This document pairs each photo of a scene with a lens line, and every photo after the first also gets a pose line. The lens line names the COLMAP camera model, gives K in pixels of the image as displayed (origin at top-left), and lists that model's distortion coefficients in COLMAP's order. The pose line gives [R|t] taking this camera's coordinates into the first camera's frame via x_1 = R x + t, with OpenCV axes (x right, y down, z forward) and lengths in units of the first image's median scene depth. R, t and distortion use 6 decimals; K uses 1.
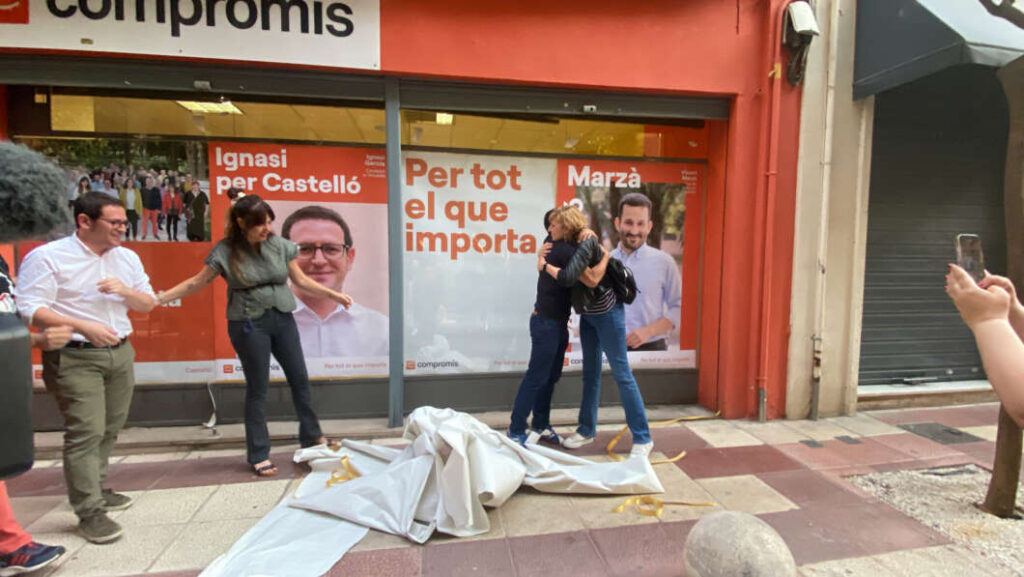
lens RADIAL K [[443.5, 0, 509.3], [0, 443.5, 286.7], [0, 0, 1]] dist [0.007108, -0.011183]
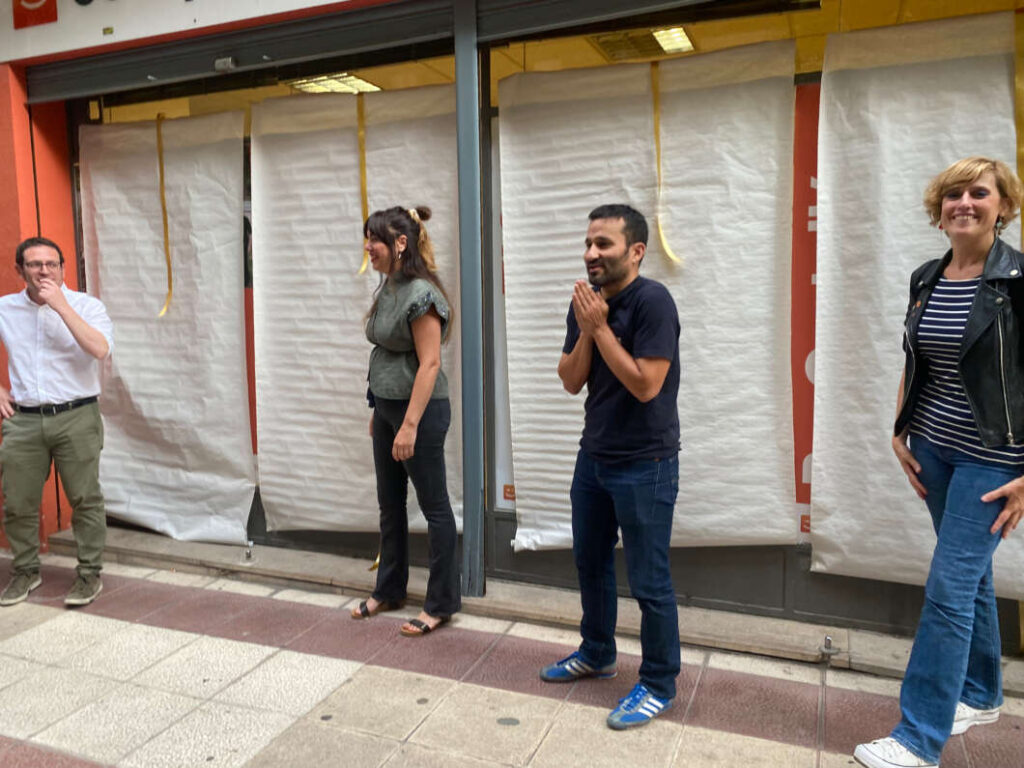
lens RADIAL K [[774.5, 0, 500.5], [0, 774.5, 368.2], [0, 0, 1]] dist [0.044571, -0.050304]
pose [[0.849945, 0.036015, -0.525639, 0.311848], [-0.006431, 0.998296, 0.058000, -0.047540], [0.526832, -0.045916, 0.848728, 0.152421]]
